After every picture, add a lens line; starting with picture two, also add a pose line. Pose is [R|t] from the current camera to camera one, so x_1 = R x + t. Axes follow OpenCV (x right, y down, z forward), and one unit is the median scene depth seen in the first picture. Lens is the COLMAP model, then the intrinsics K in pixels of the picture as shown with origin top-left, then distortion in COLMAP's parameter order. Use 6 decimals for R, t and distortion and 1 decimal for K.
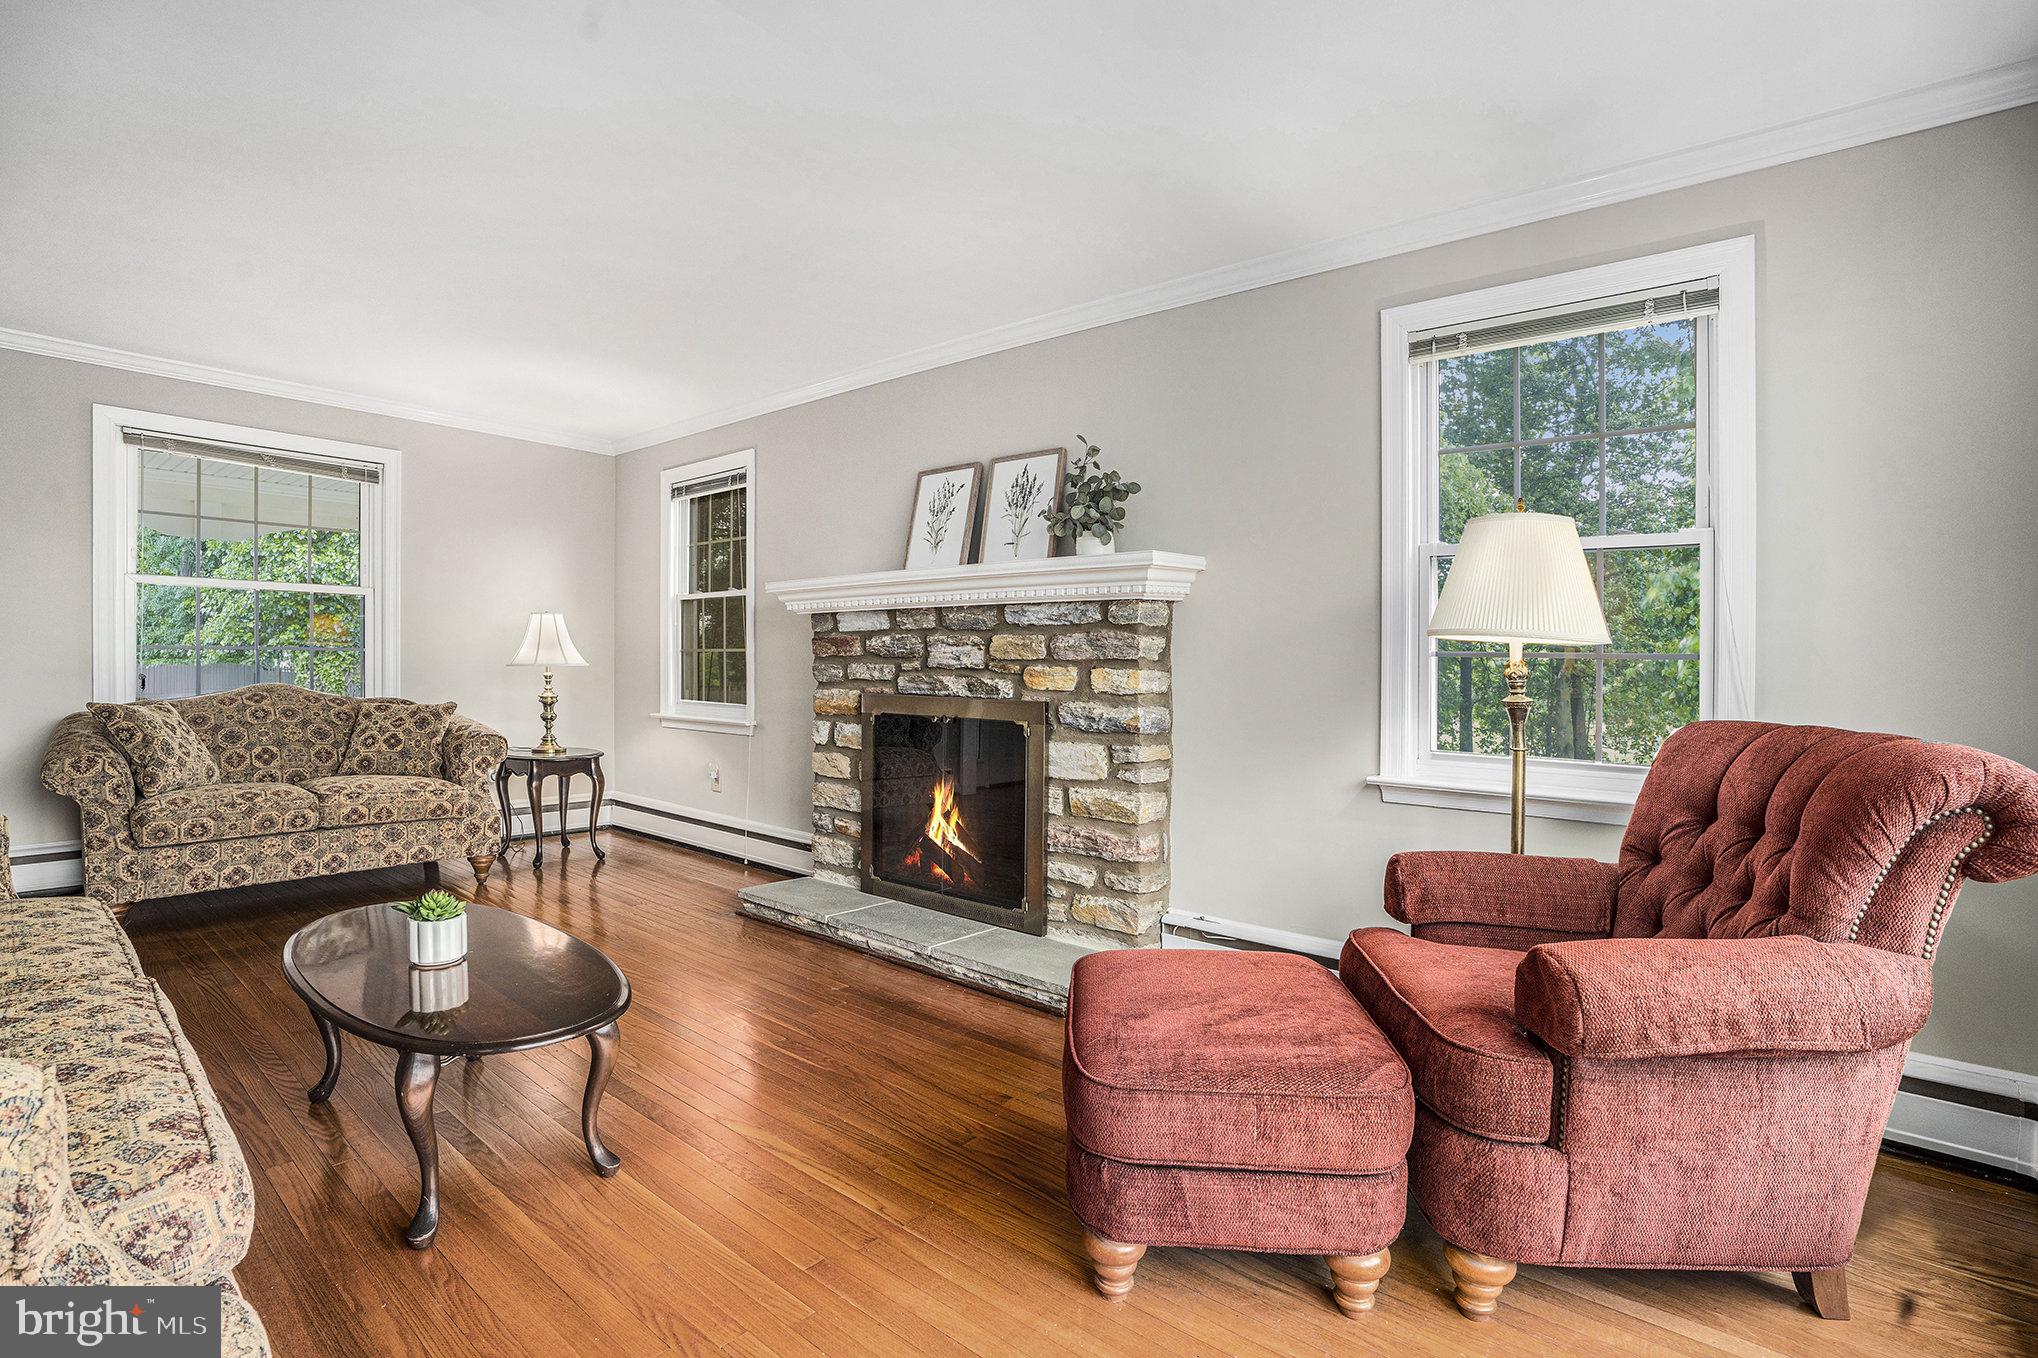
lens RADIAL K [[968.6, 0, 1018.2], [0, 968.6, 662.5], [0, 0, 1]] dist [-0.044772, 0.008553]
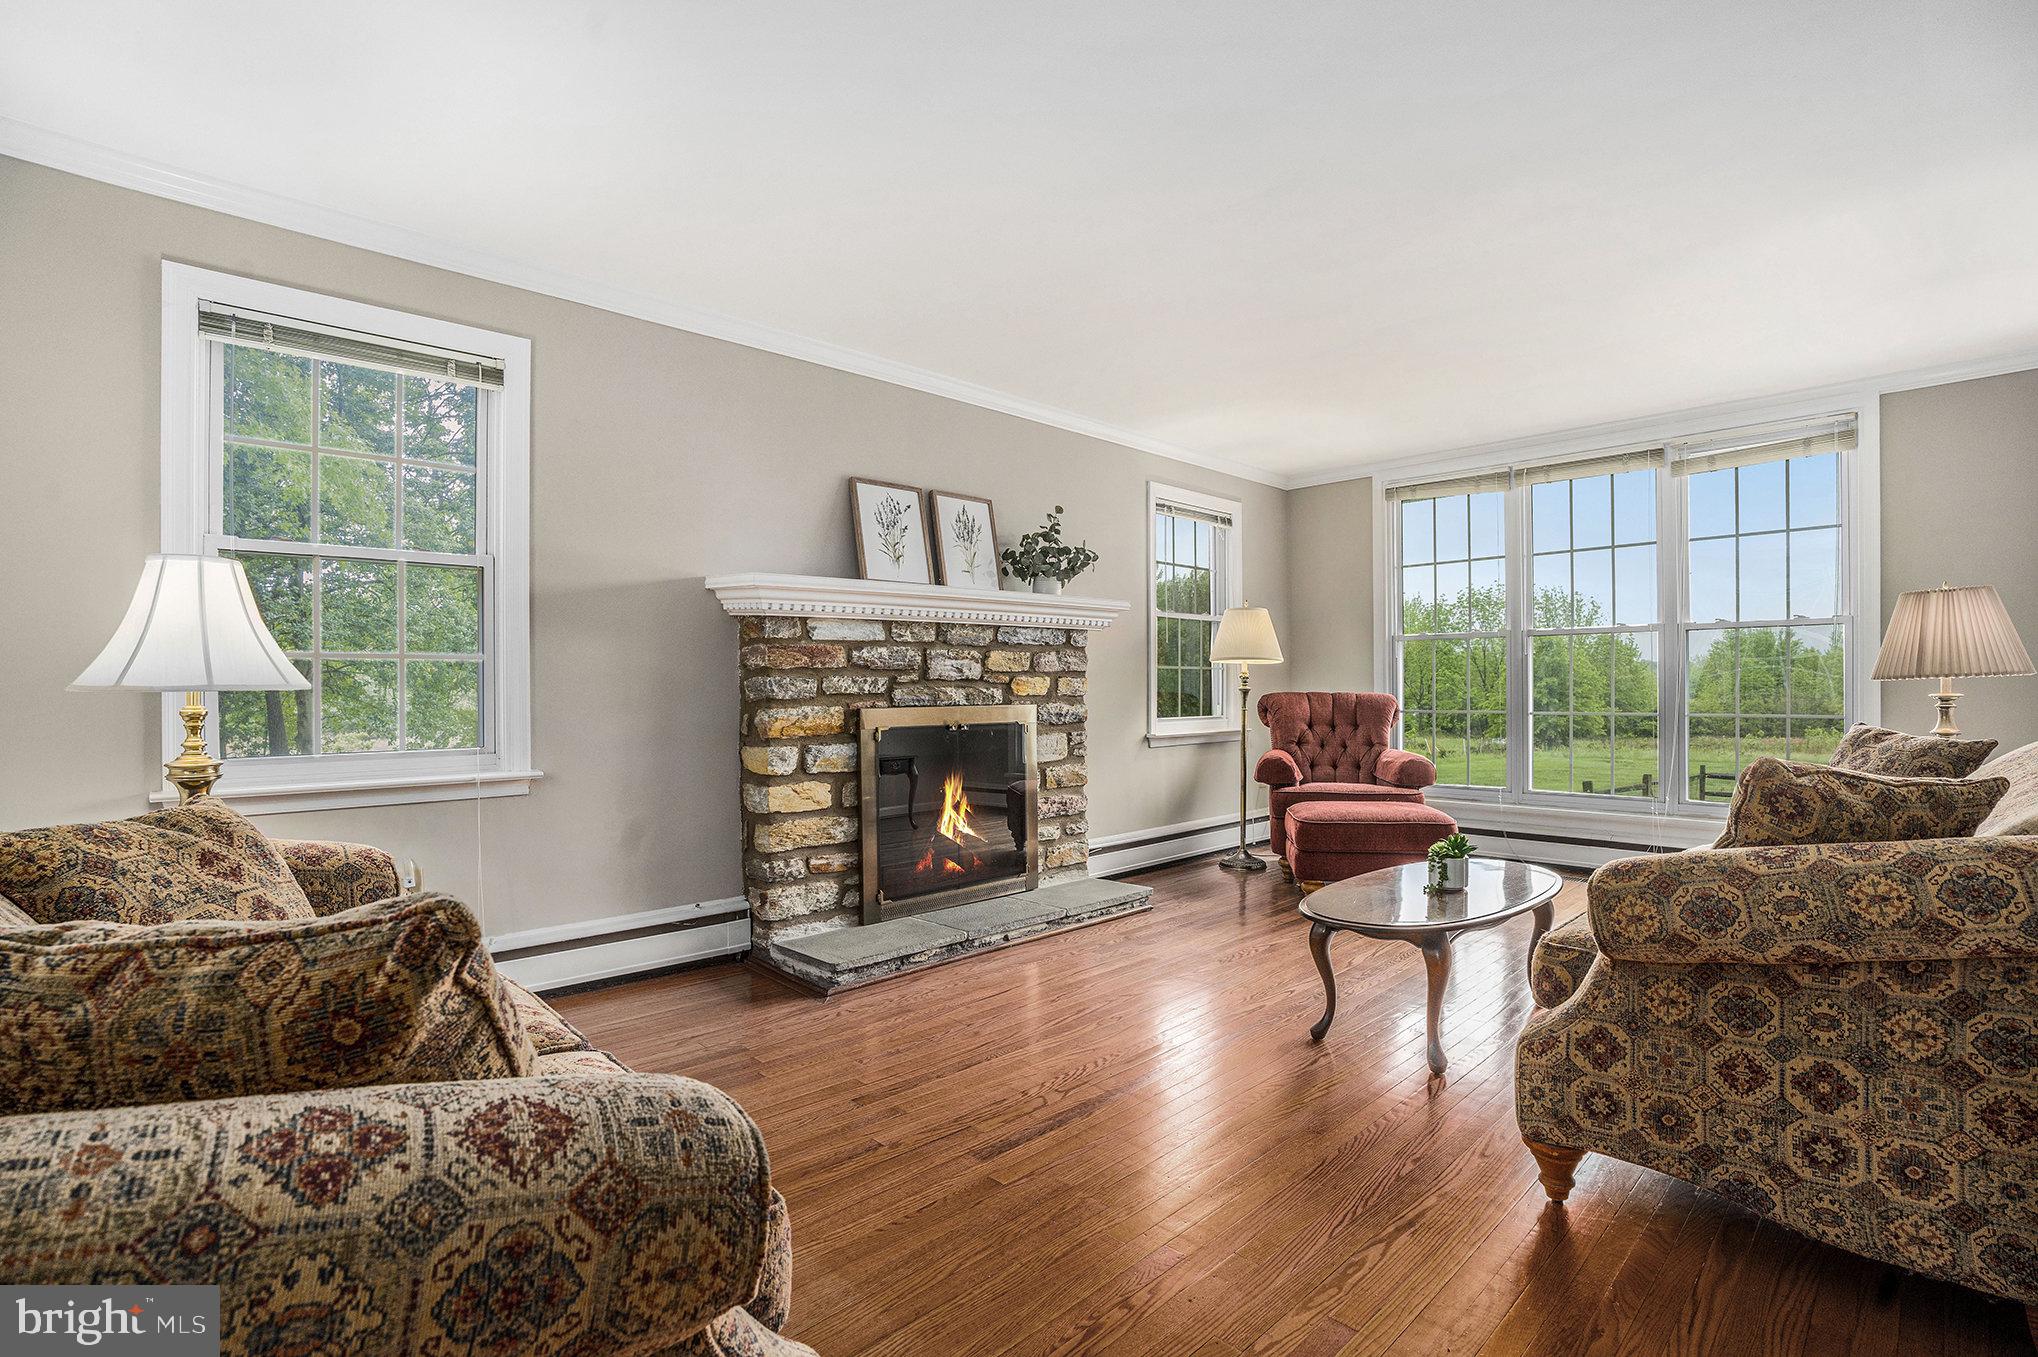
lens RADIAL K [[968.6, 0, 997.0], [0, 968.6, 696.3], [0, 0, 1]] dist [-0.044772, 0.008553]
pose [[0.106591, -0.013087, 0.994217, -1.124082], [0.020195, 0.999736, 0.010994, 0.013261], [-0.994098, 0.018907, 0.106827, 0.819288]]
